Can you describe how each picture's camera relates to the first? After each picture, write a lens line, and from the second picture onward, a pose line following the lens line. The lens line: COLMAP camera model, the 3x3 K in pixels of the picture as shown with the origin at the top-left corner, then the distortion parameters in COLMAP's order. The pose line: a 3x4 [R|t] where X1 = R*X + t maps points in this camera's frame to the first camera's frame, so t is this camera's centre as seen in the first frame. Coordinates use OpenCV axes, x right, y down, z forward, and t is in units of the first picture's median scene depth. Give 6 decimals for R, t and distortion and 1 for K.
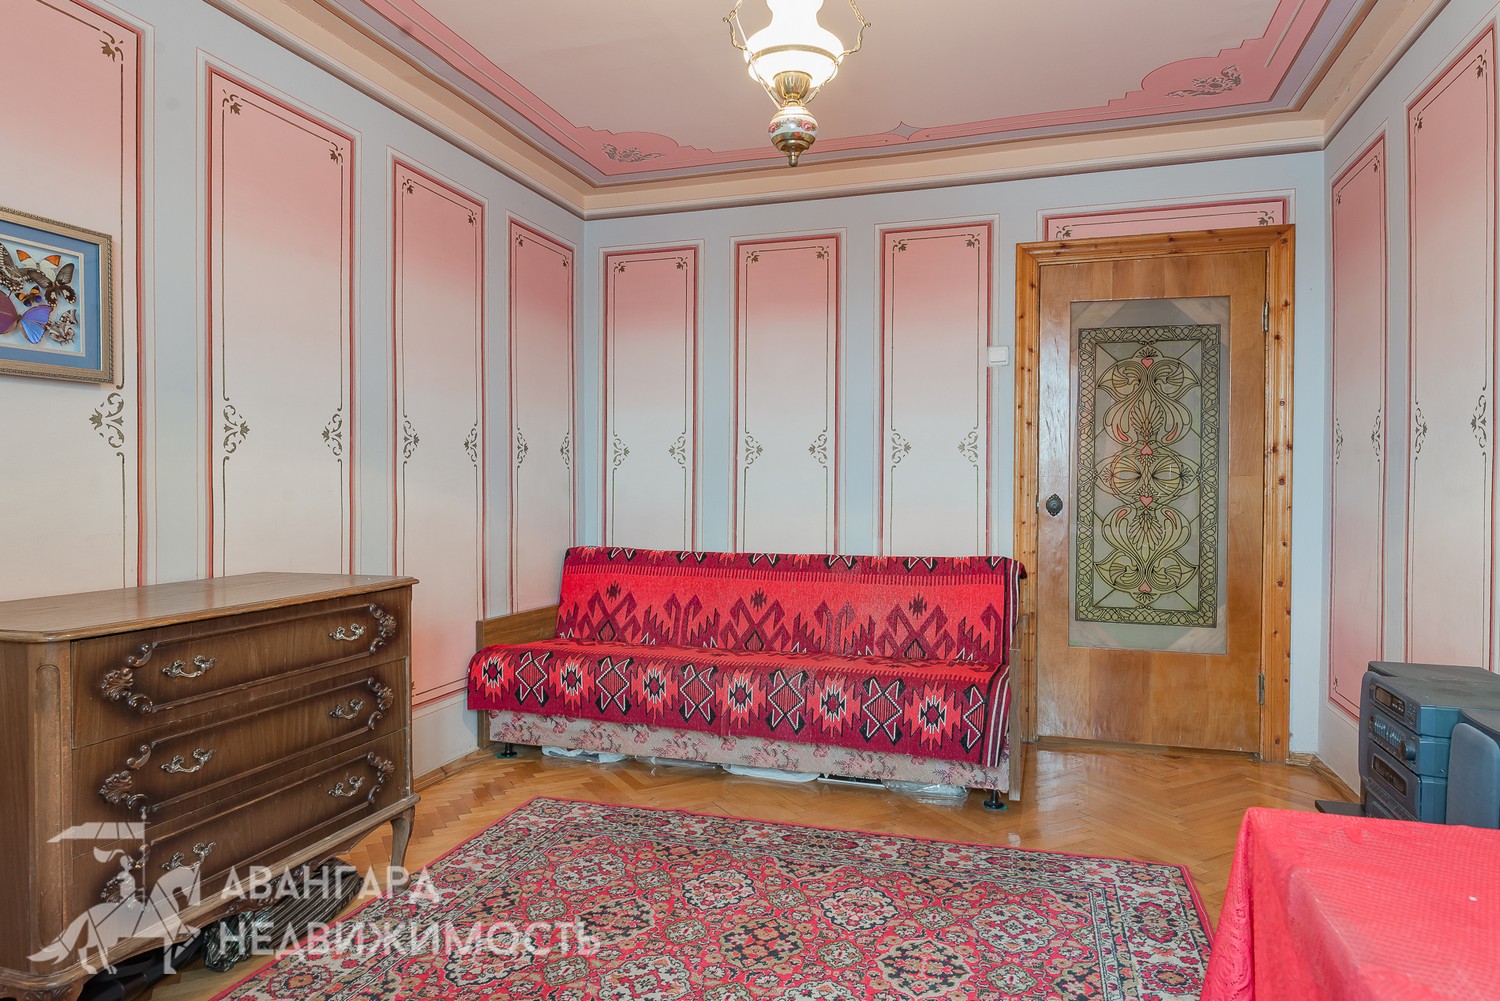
lens RADIAL K [[922.3, 0, 746.4], [0, 922.3, 497.7], [0, 0, 1]] dist [0.001231, -0.001596]
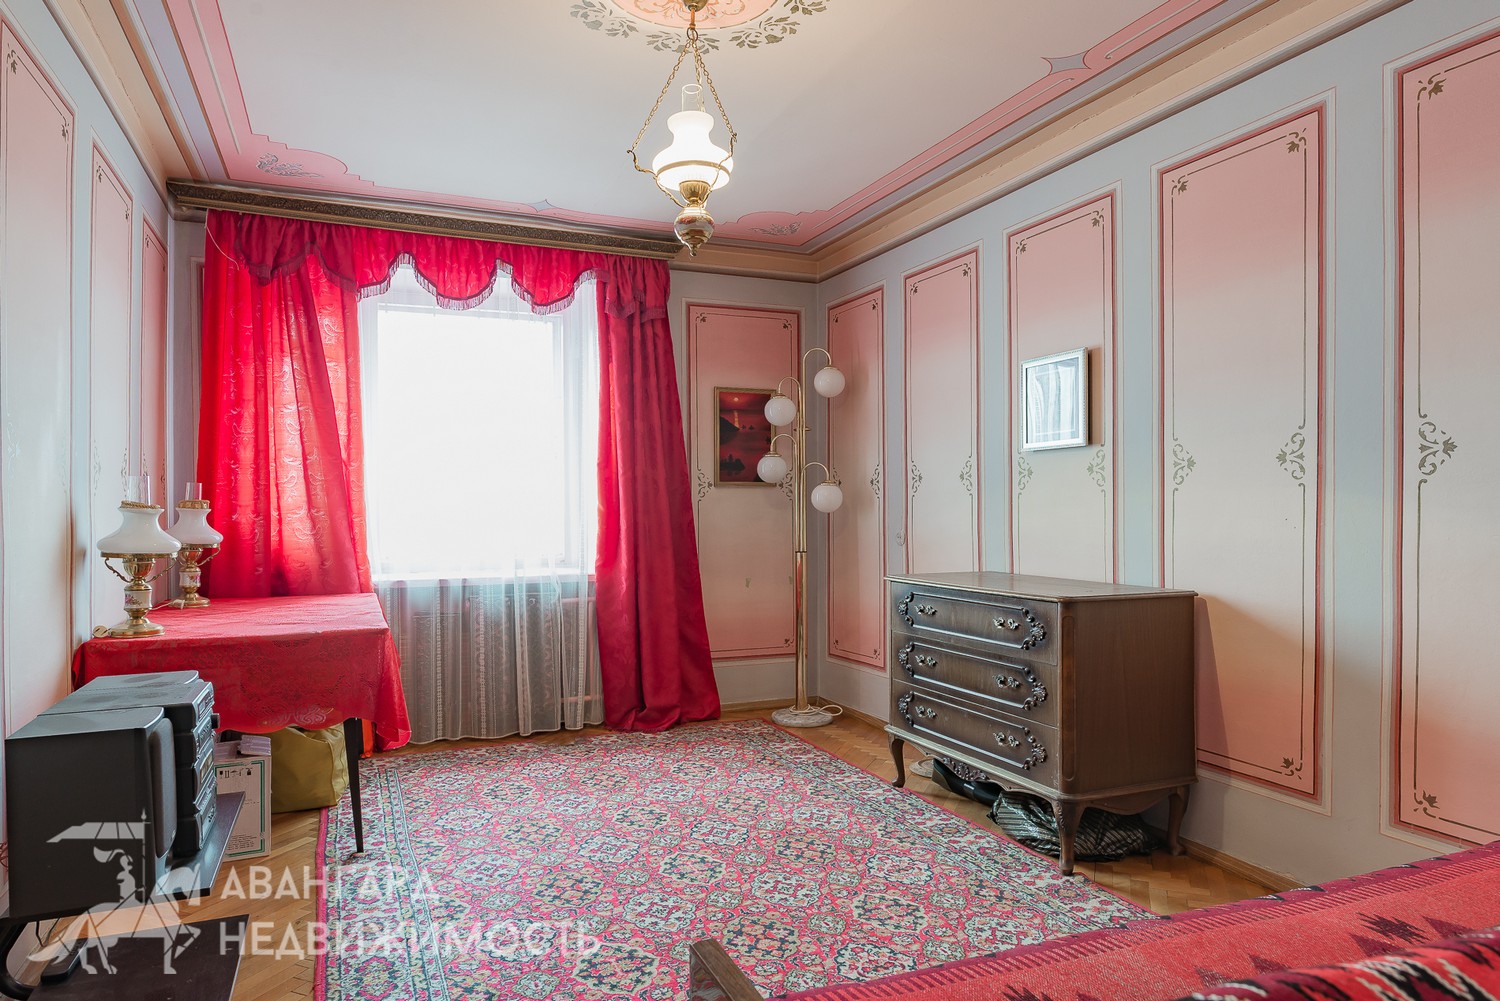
lens RADIAL K [[922.3, 0, 746.4], [0, 922.3, 497.7], [0, 0, 1]] dist [0.001231, -0.001596]
pose [[-0.756337, -0.011814, -0.654075, 0.613563], [-0.011813, 0.999921, -0.004401, -0.020077], [0.654075, 0.004398, -0.756417, 1.497459]]
